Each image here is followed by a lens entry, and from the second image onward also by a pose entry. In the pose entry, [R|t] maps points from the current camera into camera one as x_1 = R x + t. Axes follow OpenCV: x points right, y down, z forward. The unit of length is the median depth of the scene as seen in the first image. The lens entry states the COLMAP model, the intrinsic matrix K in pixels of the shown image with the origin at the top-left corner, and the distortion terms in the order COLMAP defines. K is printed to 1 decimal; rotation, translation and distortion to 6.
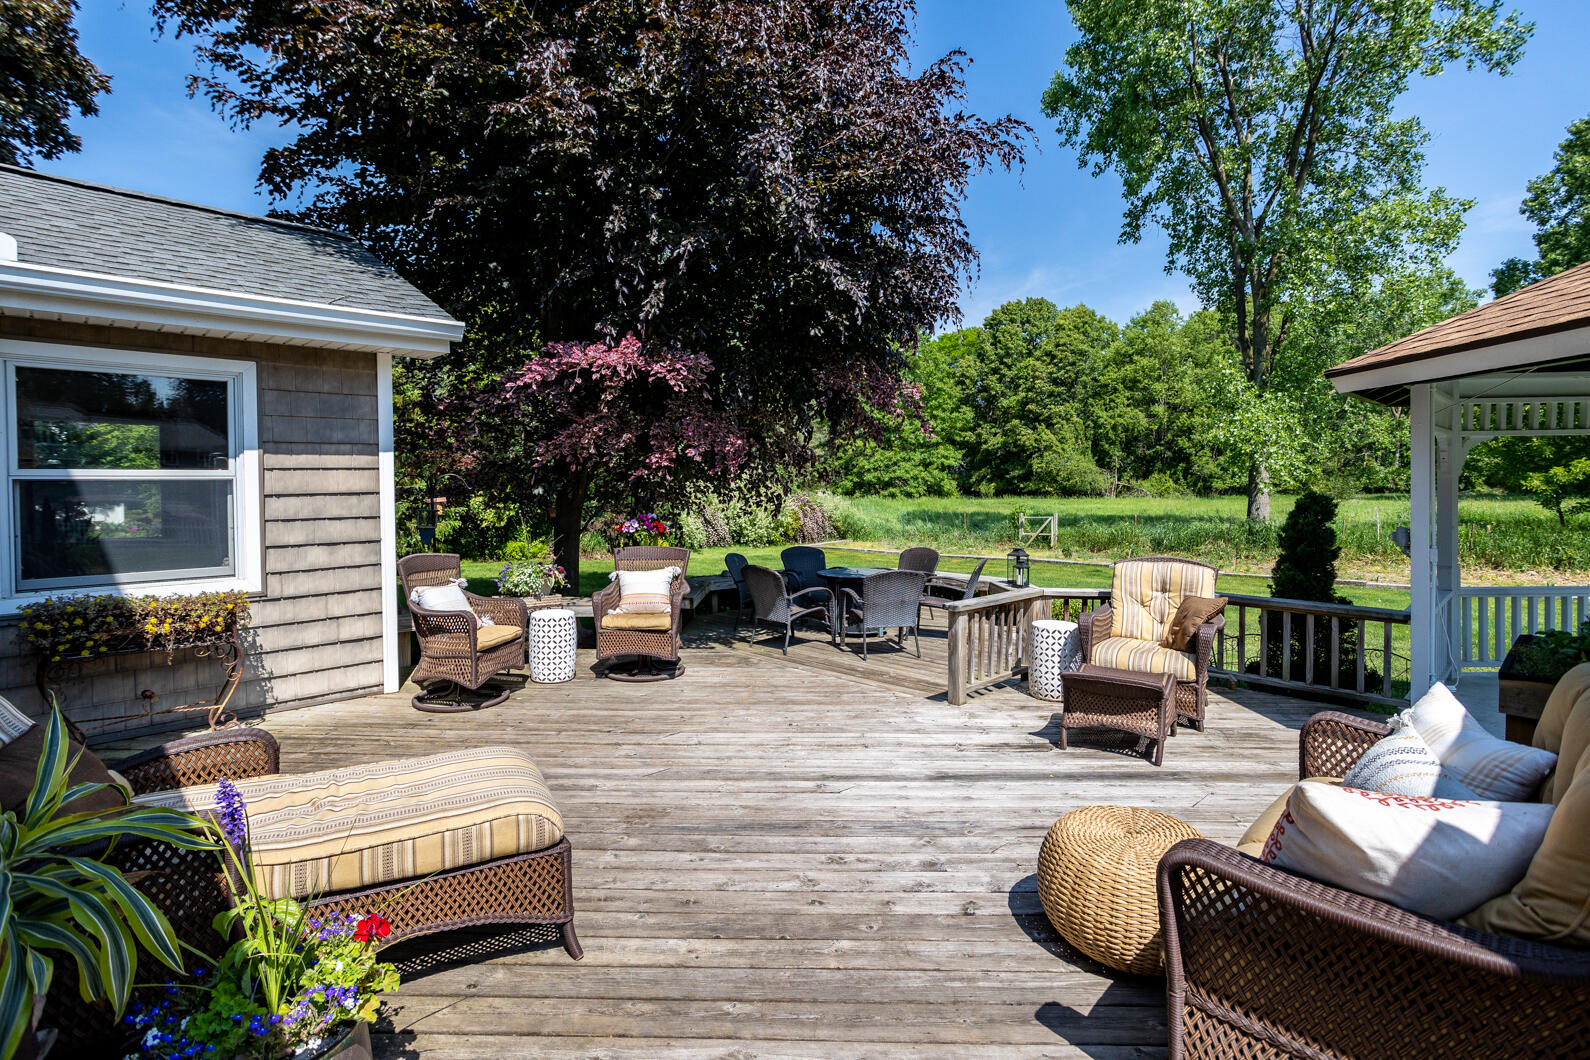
lens RADIAL K [[765.3, 0, 785.3], [0, 765.3, 534.7], [0, 0, 1]] dist [-0.035823, 0.020031]
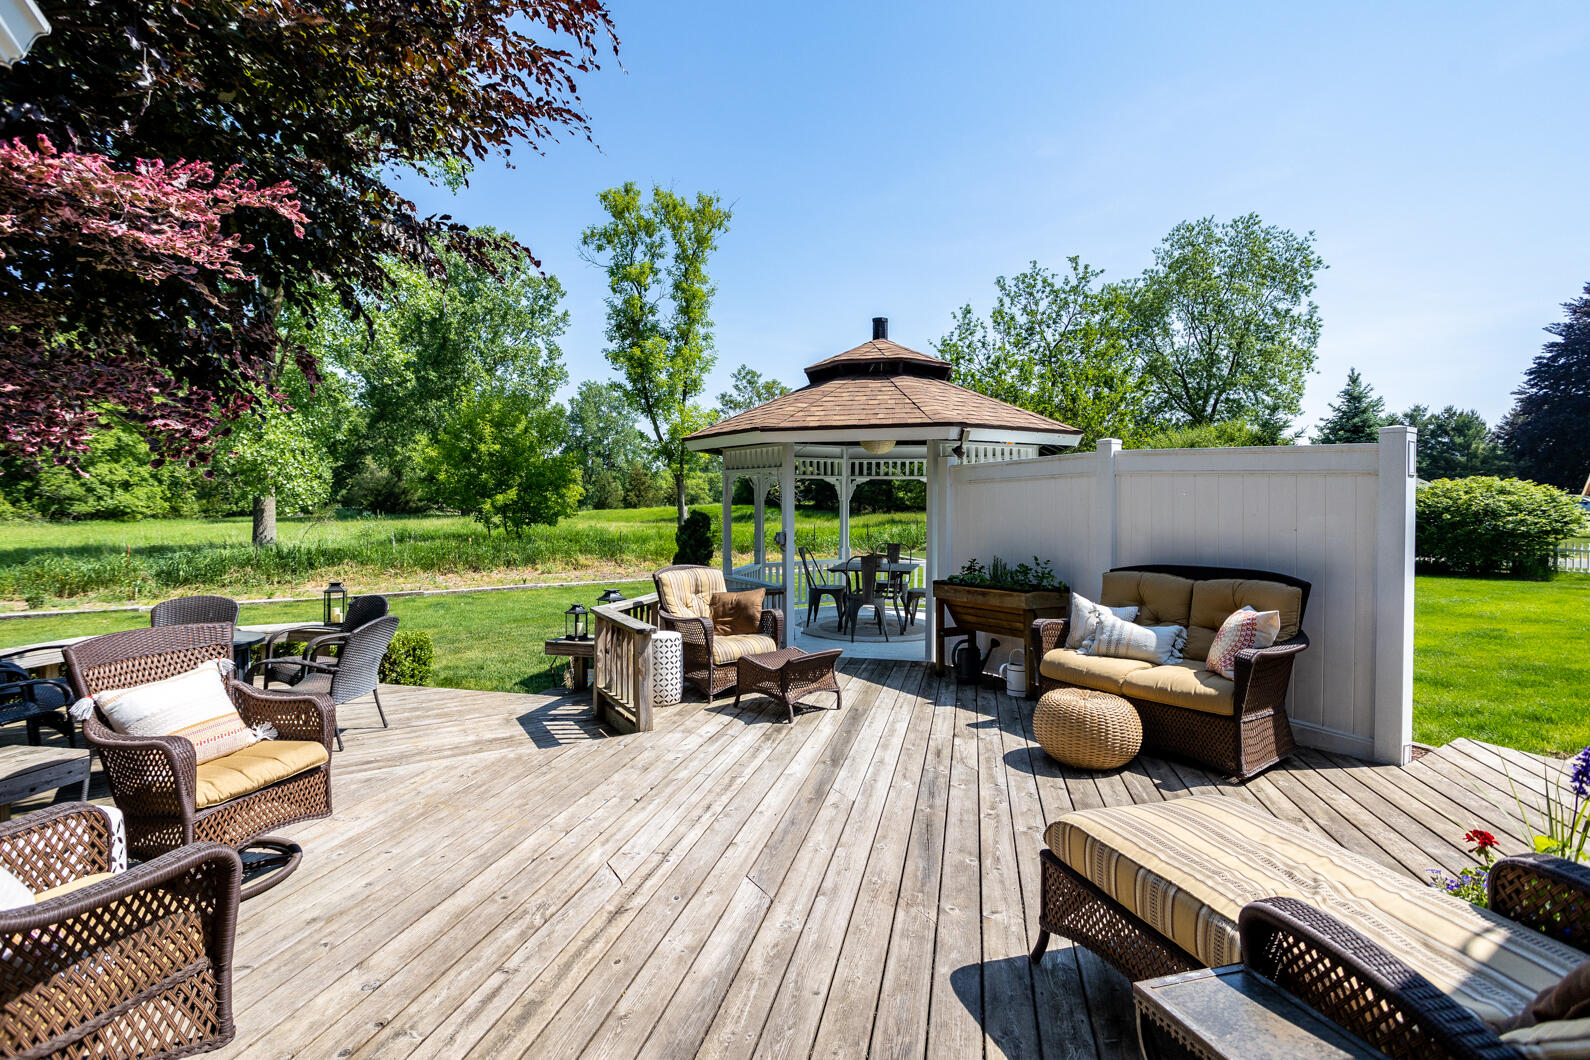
lens RADIAL K [[765.3, 0, 784.3], [0, 765.3, 526.5], [0, 0, 1]] dist [-0.035823, 0.020031]
pose [[0.213729, -0.023528, 0.976610, -0.284582], [0.064368, 0.997877, 0.009954, -0.014693], [-0.974770, 0.060735, 0.214790, 0.254320]]
